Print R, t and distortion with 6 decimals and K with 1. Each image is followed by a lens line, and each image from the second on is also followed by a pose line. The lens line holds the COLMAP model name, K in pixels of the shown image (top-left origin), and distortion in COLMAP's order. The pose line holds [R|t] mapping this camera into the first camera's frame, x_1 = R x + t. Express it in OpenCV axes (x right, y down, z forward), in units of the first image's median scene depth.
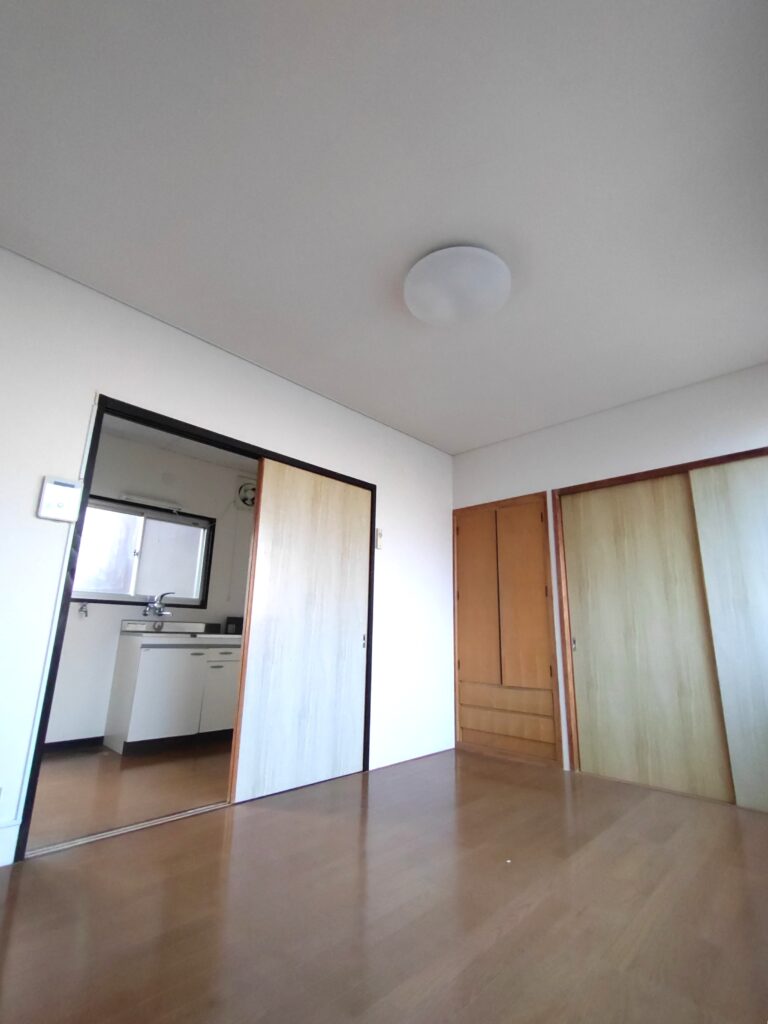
lens RADIAL K [[477.6, 0, 389.7], [0, 477.6, 515.1], [0, 0, 1]] dist [0.000649, 0.000439]
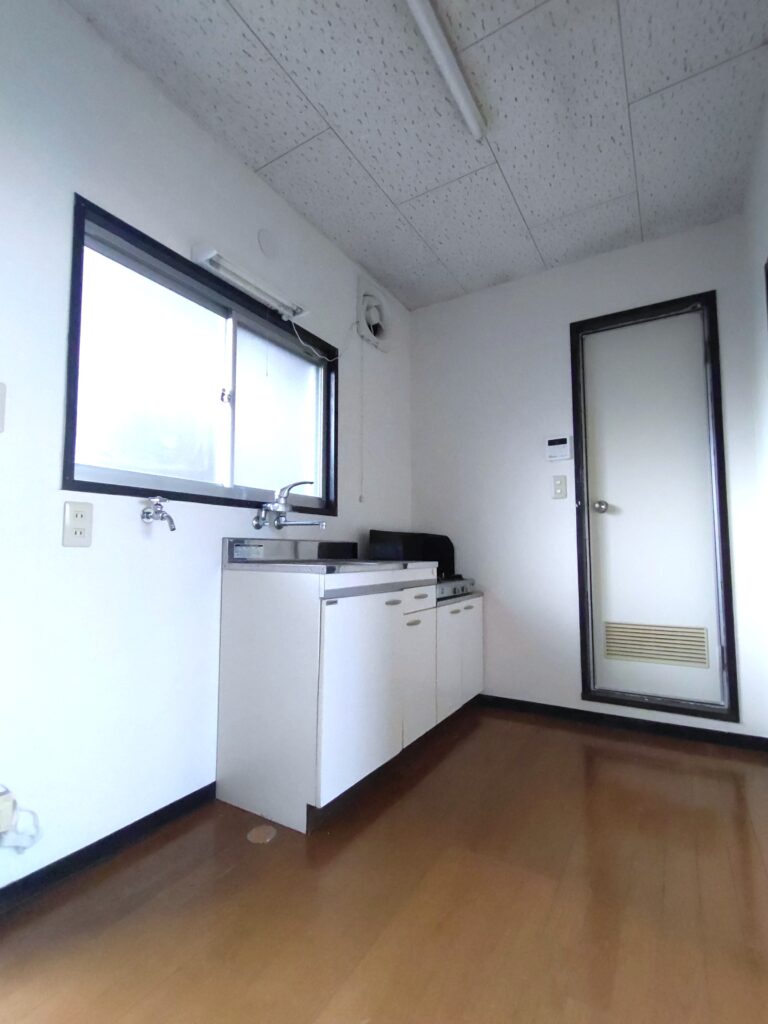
lens RADIAL K [[477.6, 0, 389.7], [0, 477.6, 515.1], [0, 0, 1]] dist [0.000649, 0.000439]
pose [[0.975462, -0.005252, 0.220104, -0.518608], [-0.033214, 0.984764, 0.170694, 0.117957], [-0.217647, -0.173816, 0.960426, 0.545056]]
